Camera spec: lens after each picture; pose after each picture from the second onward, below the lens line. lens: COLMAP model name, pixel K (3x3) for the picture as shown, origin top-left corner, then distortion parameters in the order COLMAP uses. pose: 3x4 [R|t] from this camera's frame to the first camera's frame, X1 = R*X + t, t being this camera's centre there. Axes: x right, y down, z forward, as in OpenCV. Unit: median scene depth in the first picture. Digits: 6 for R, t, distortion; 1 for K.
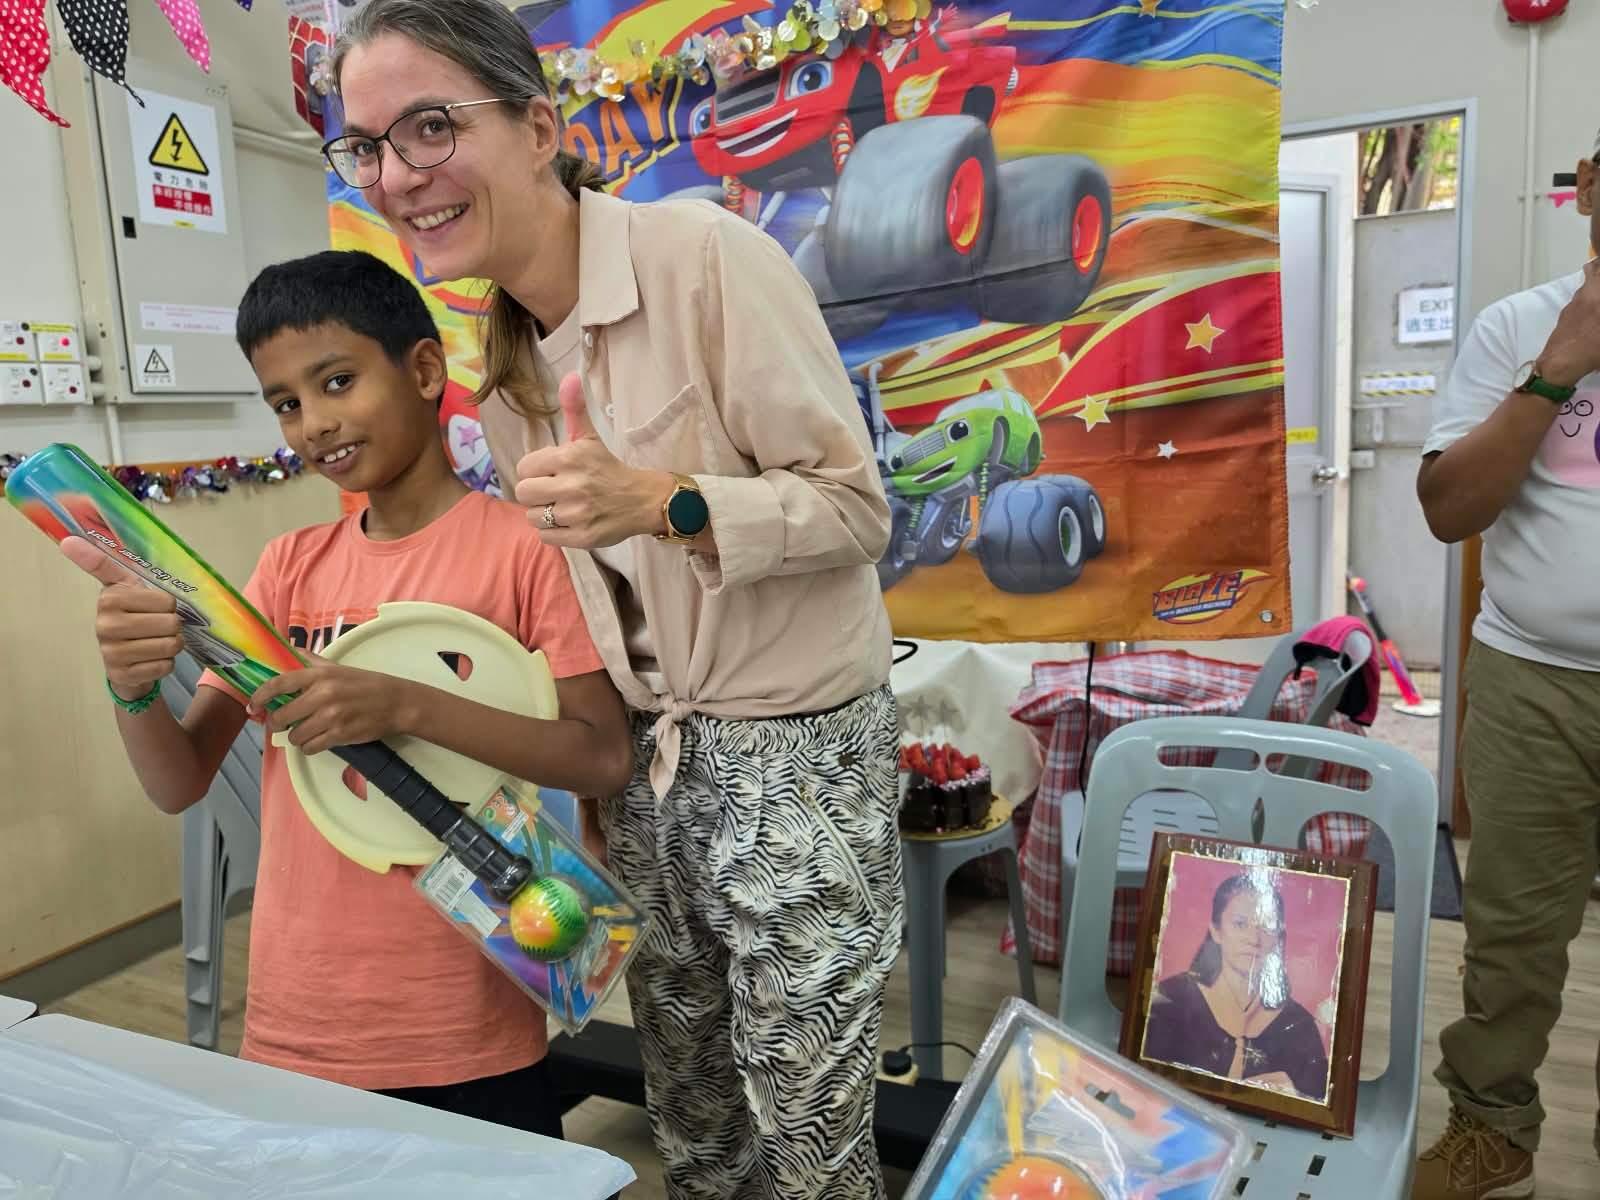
lens RADIAL K [[1079.9, 0, 816.0], [0, 1079.9, 553.4], [0, 0, 1]] dist [0.071197, -0.093020]
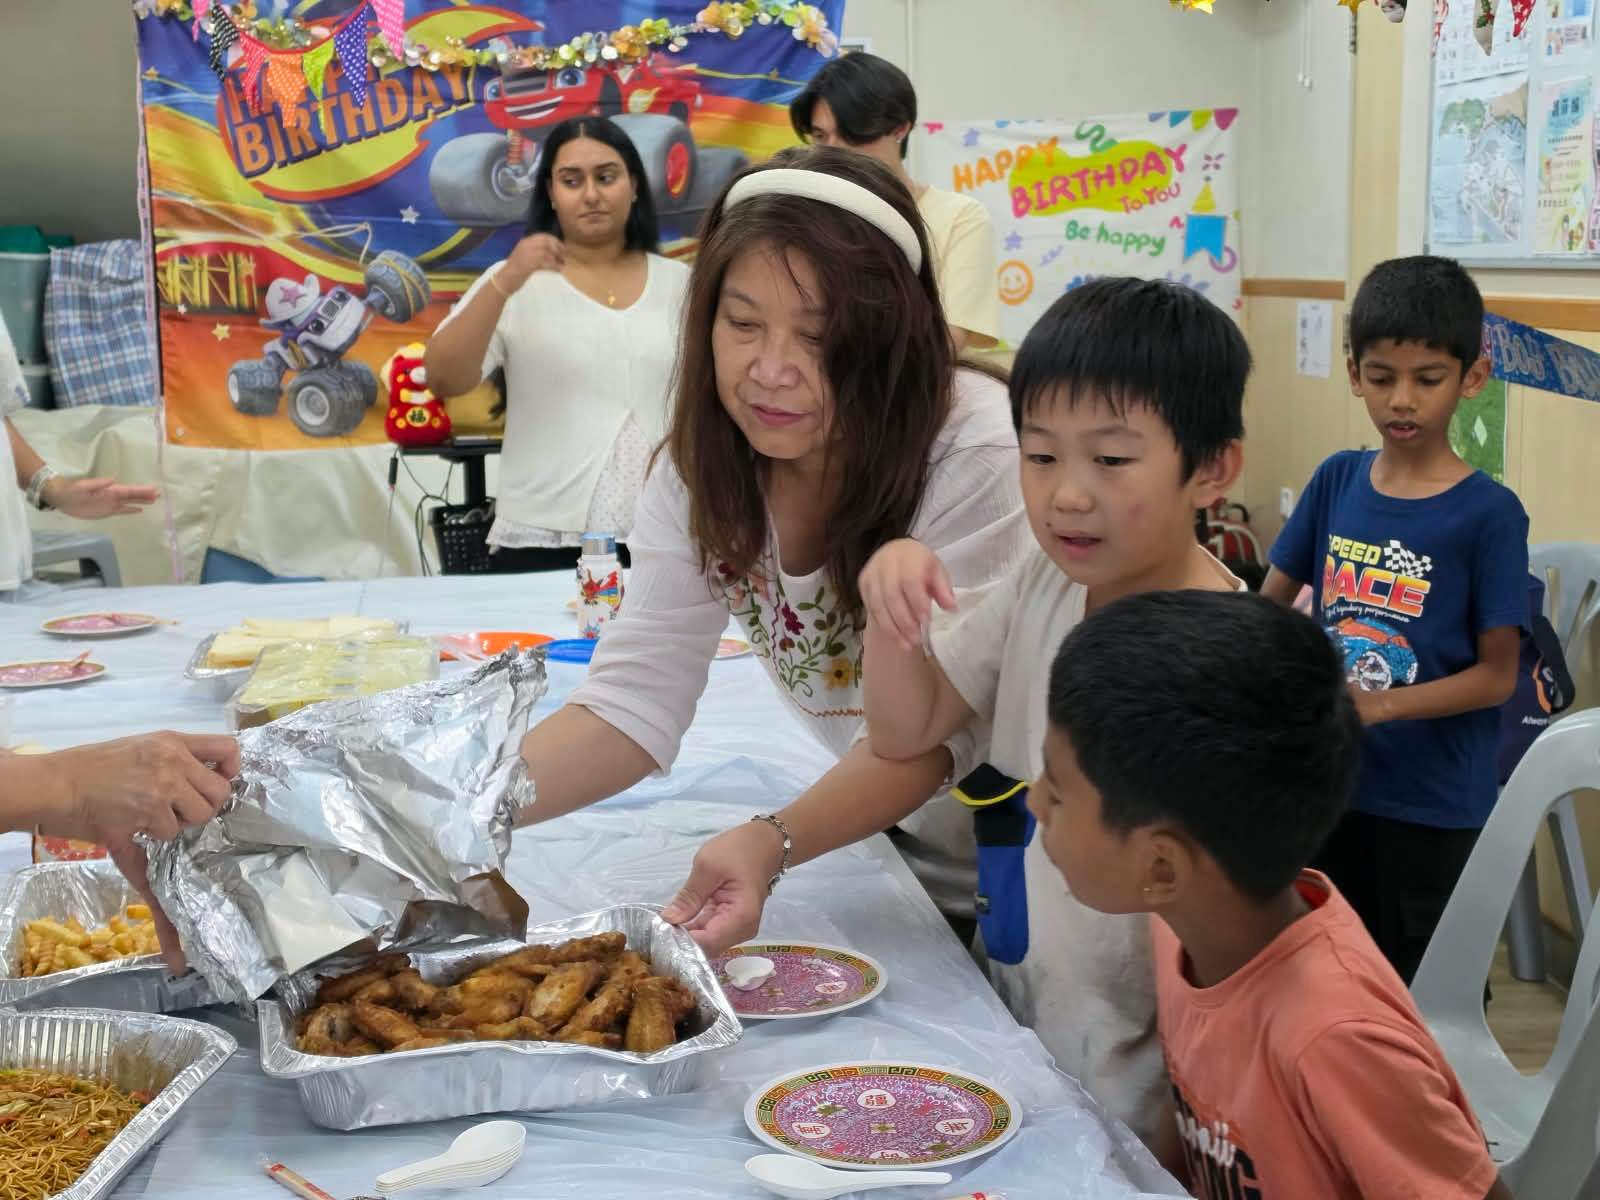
lens RADIAL K [[2274.6, 0, 846.3], [0, 2274.6, 621.8], [0, 0, 1]] dist [0.077599, 0.011847]
pose [[0.837820, -0.048101, 0.543824, -1.551089], [0.044072, 0.998819, 0.020448, 0.319134], [-0.544165, 0.006835, 0.838950, -2.067462]]
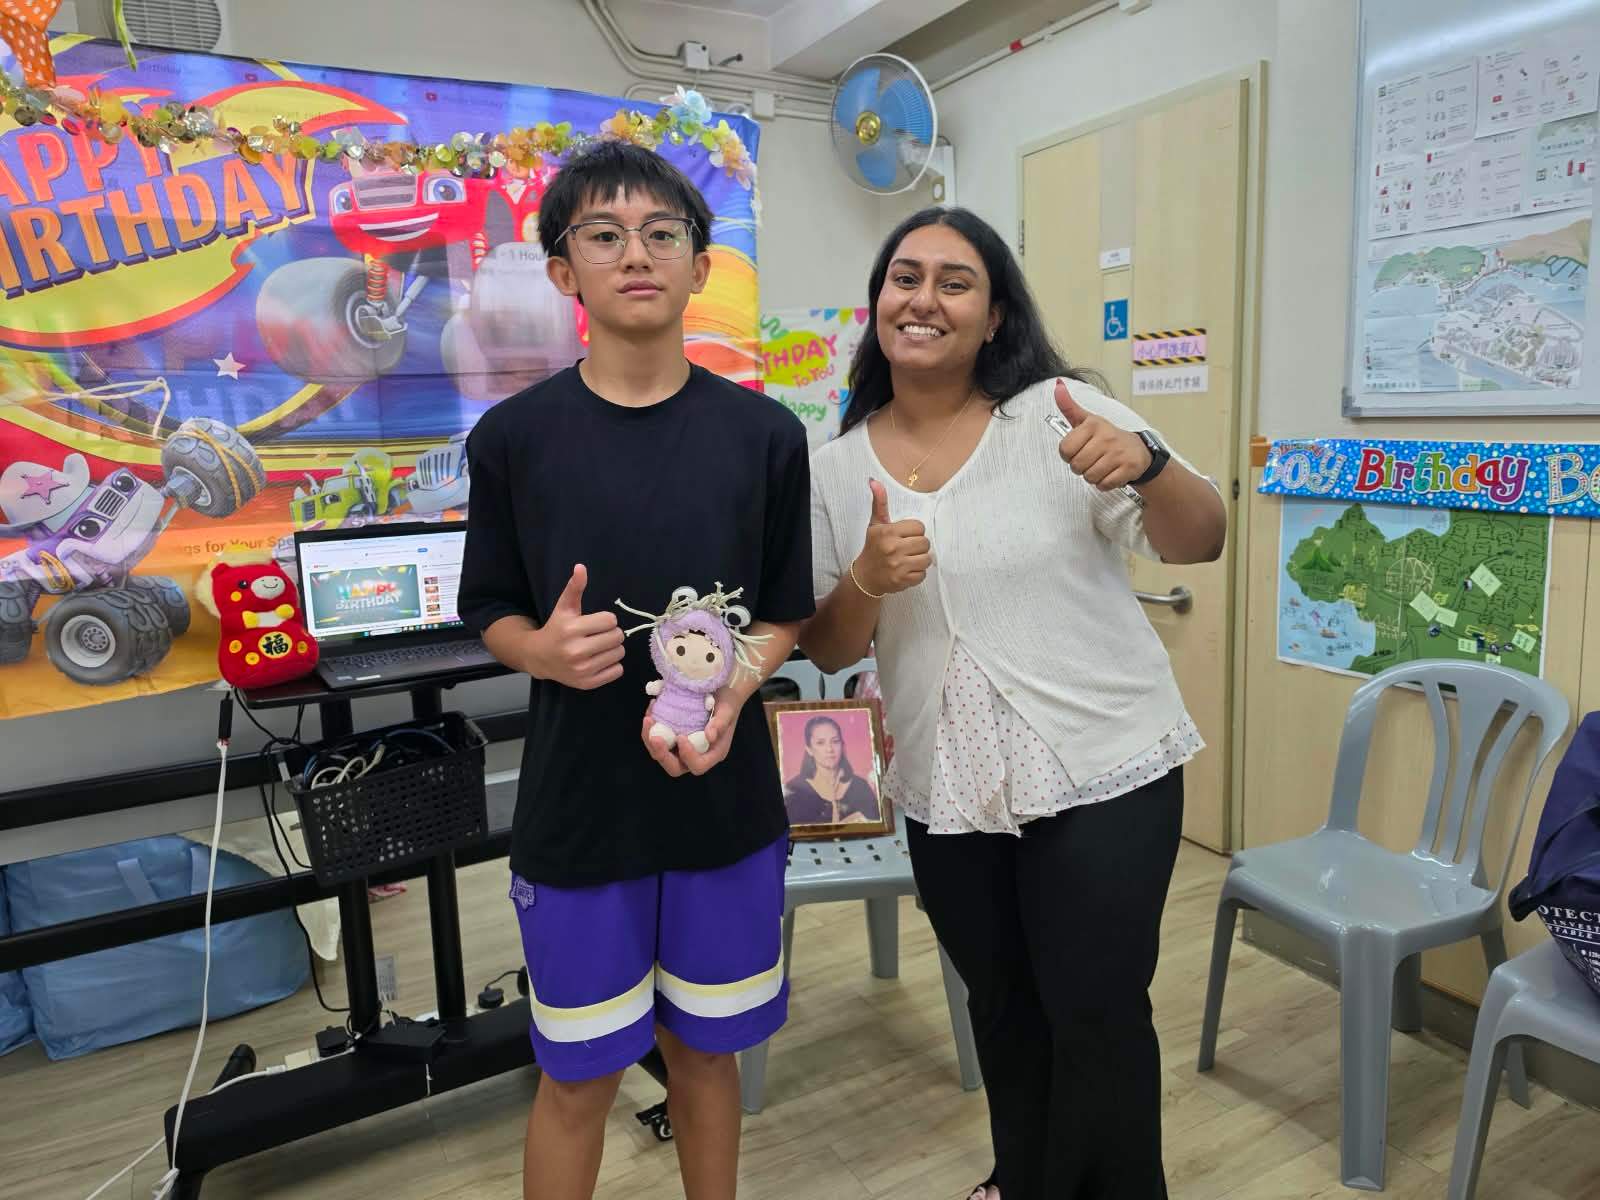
lens RADIAL K [[1085.0, 0, 804.4], [0, 1085.0, 583.9], [0, 0, 1]] dist [0.037278, -0.065081]
pose [[0.567235, -0.090631, 0.818554, -0.839699], [0.109936, 0.993364, 0.033804, 0.013837], [-0.816185, 0.070814, 0.573434, -0.018682]]
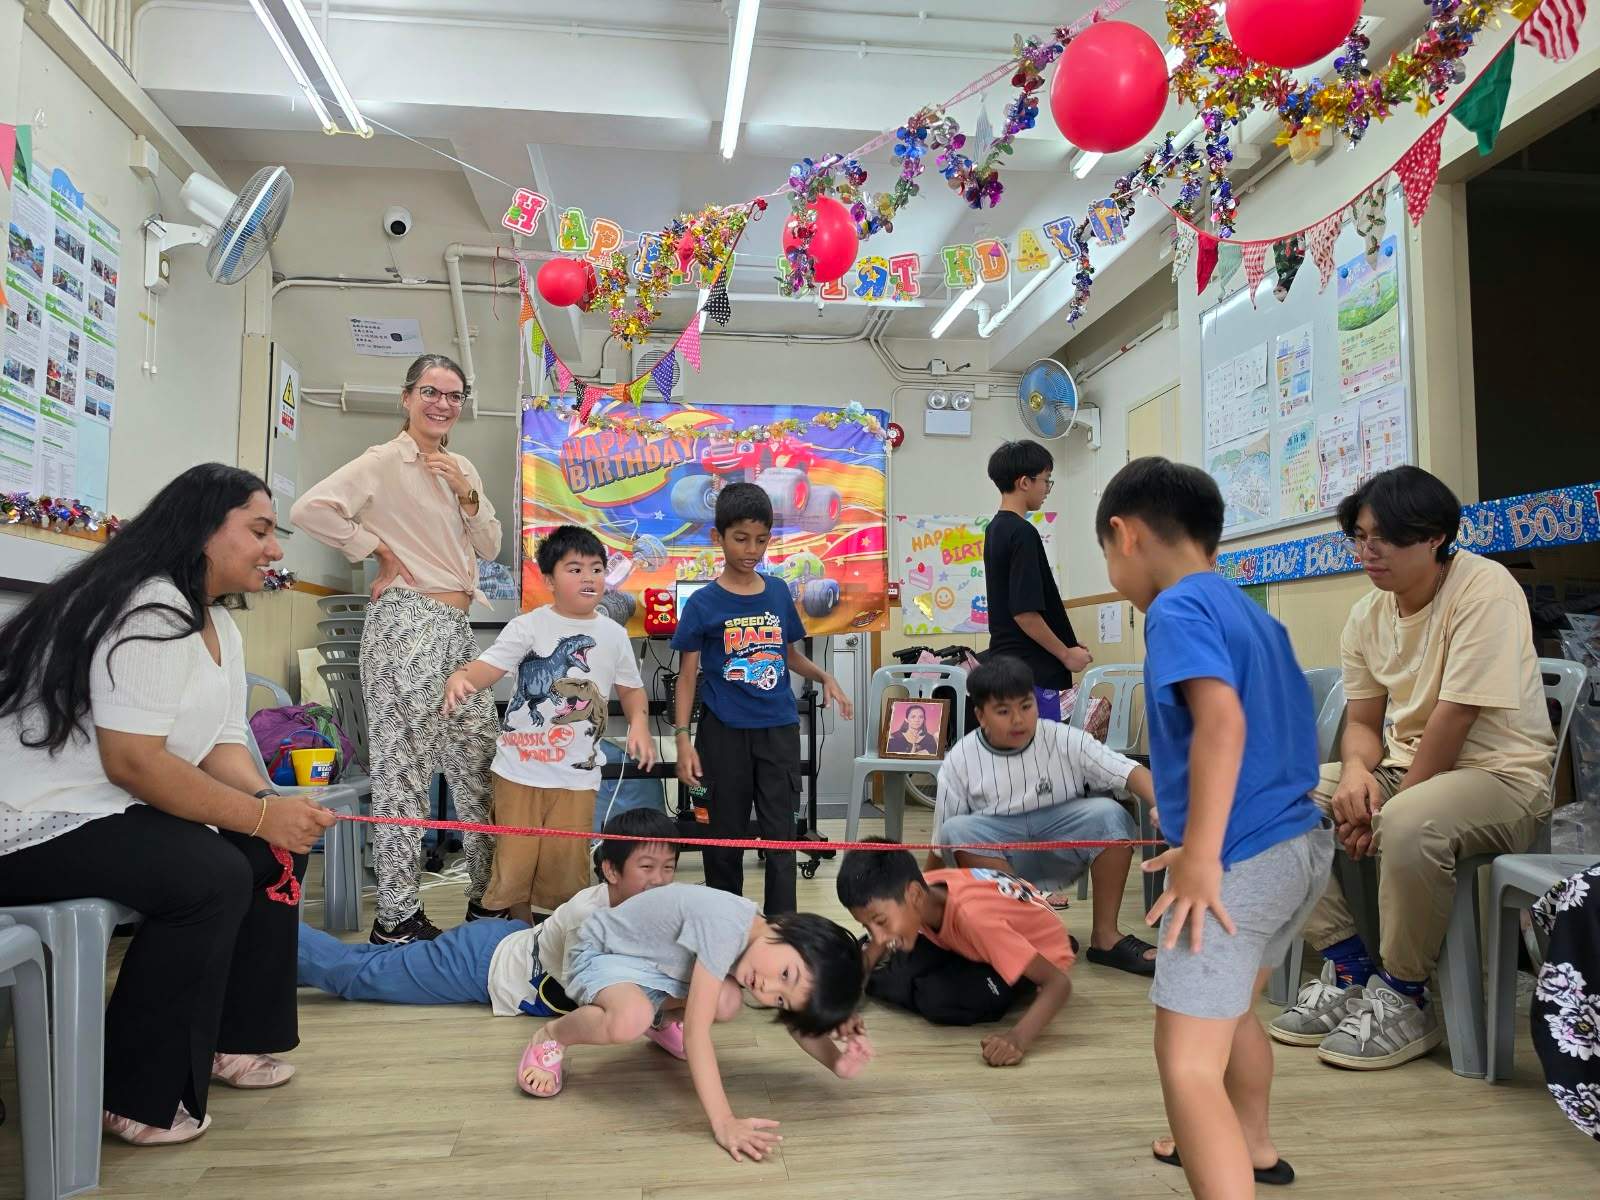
lens RADIAL K [[1156.5, 0, 791.3], [0, 1156.5, 594.1], [0, 0, 1]] dist [0.111621, -0.073982]
pose [[0.827375, 0.092746, 0.553939, -1.671930], [0.030962, 0.977240, -0.209865, 0.653942], [-0.560796, 0.190788, 0.805672, -1.619987]]
